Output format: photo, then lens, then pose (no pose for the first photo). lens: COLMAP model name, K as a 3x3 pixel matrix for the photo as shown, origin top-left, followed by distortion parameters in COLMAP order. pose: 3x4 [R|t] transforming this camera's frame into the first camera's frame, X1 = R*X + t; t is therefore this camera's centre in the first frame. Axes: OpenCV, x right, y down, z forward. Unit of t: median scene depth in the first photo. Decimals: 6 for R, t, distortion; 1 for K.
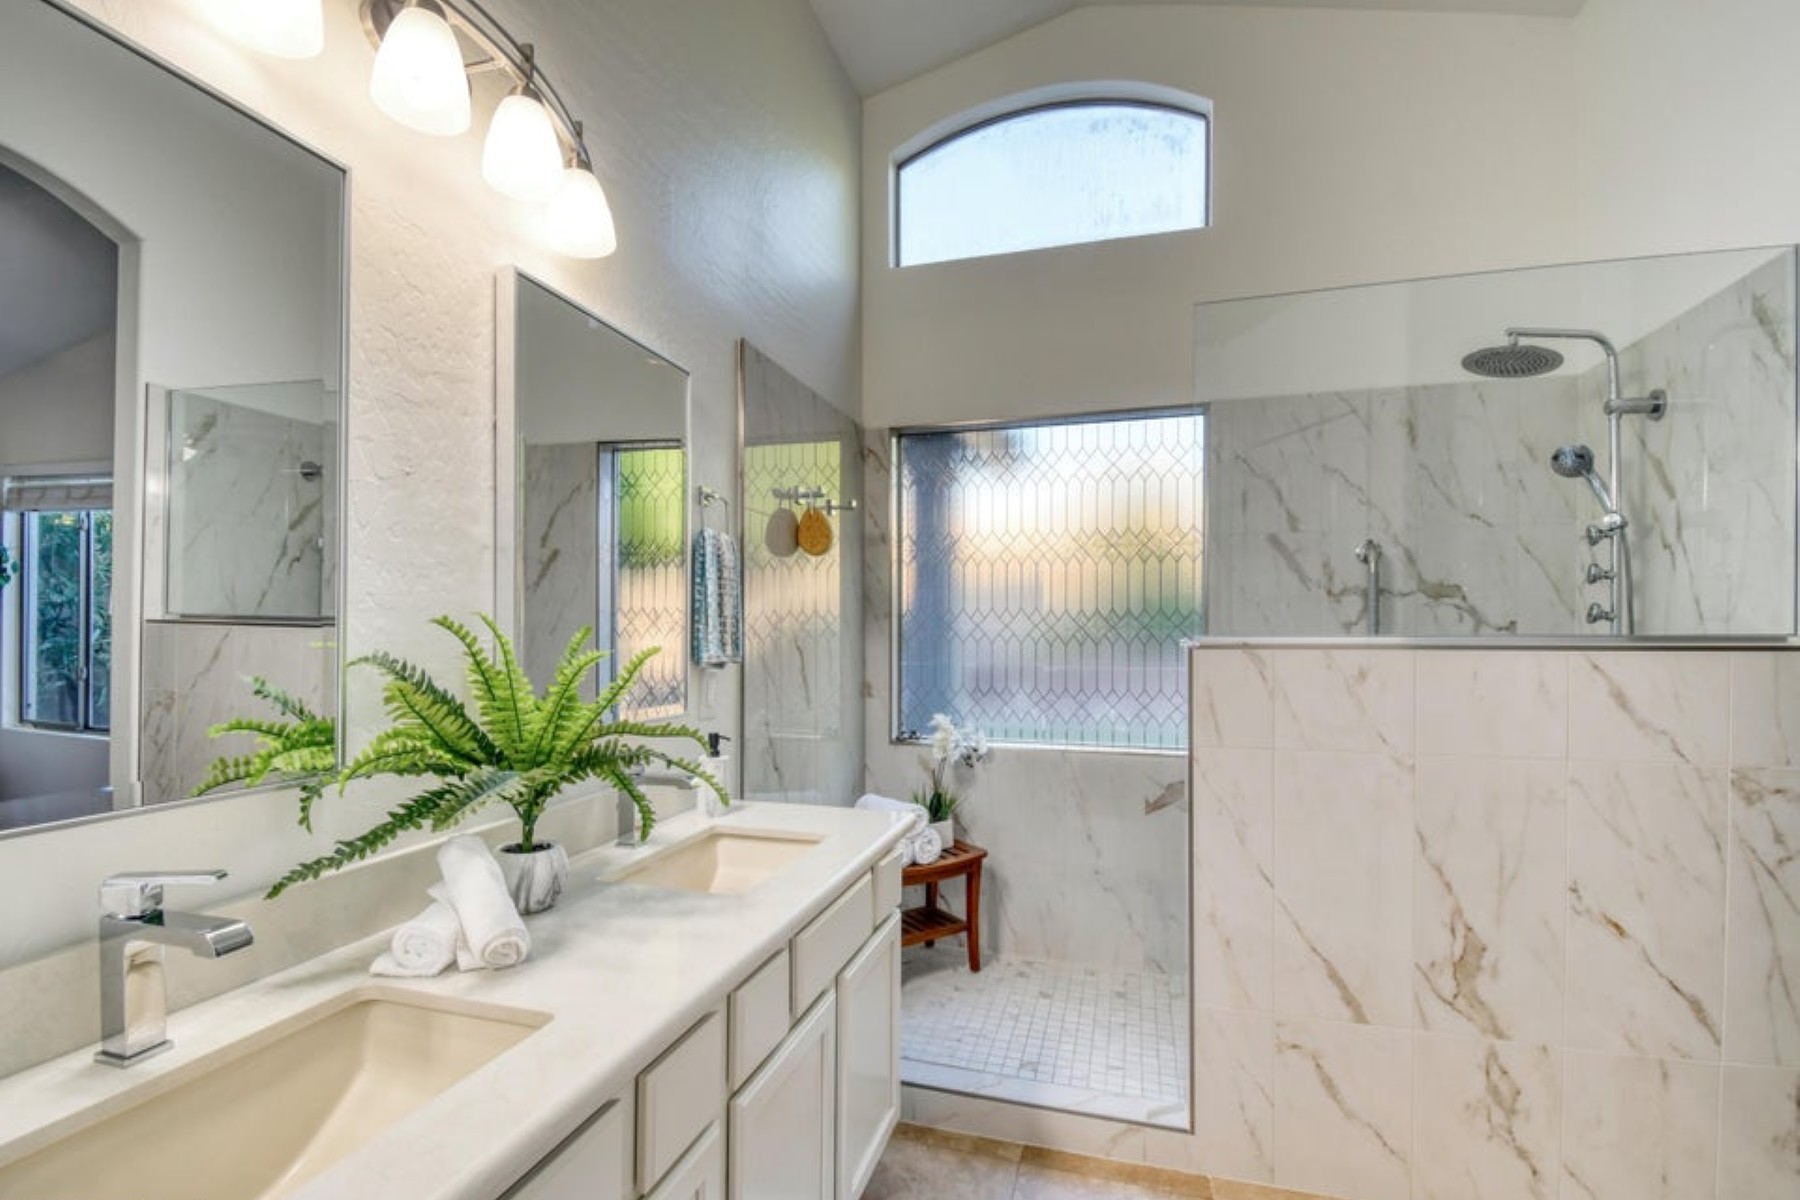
lens RADIAL K [[815.8, 0, 900.6], [0, 815.8, 615.1], [0, 0, 1]] dist [0.000819, 0.000067]
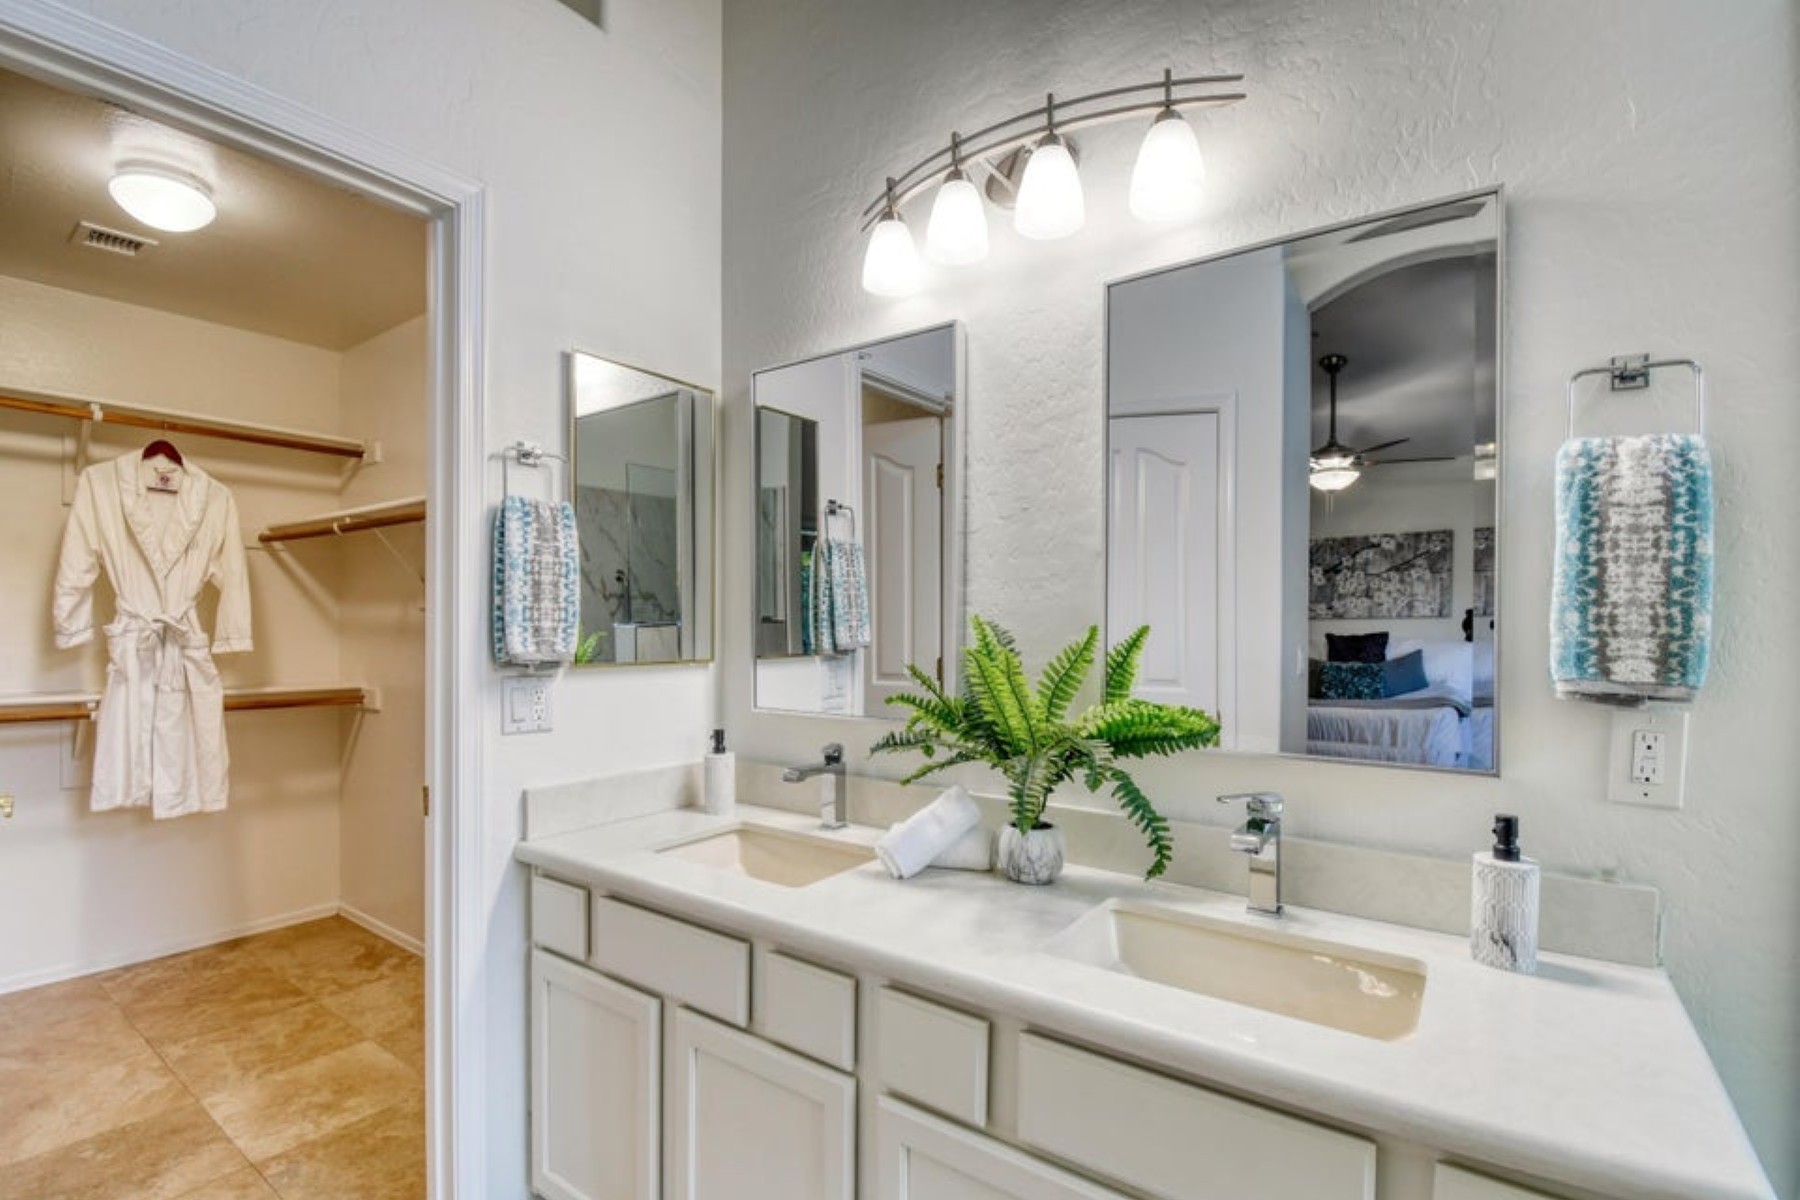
lens RADIAL K [[815.8, 0, 901.6], [0, 815.8, 616.4], [0, 0, 1]] dist [0.000819, 0.000067]
pose [[-0.352841, -0.012558, -0.935599, 0.652205], [0.018005, 0.999634, -0.020208, 0.018771], [0.935510, -0.023975, -0.352485, 1.231084]]
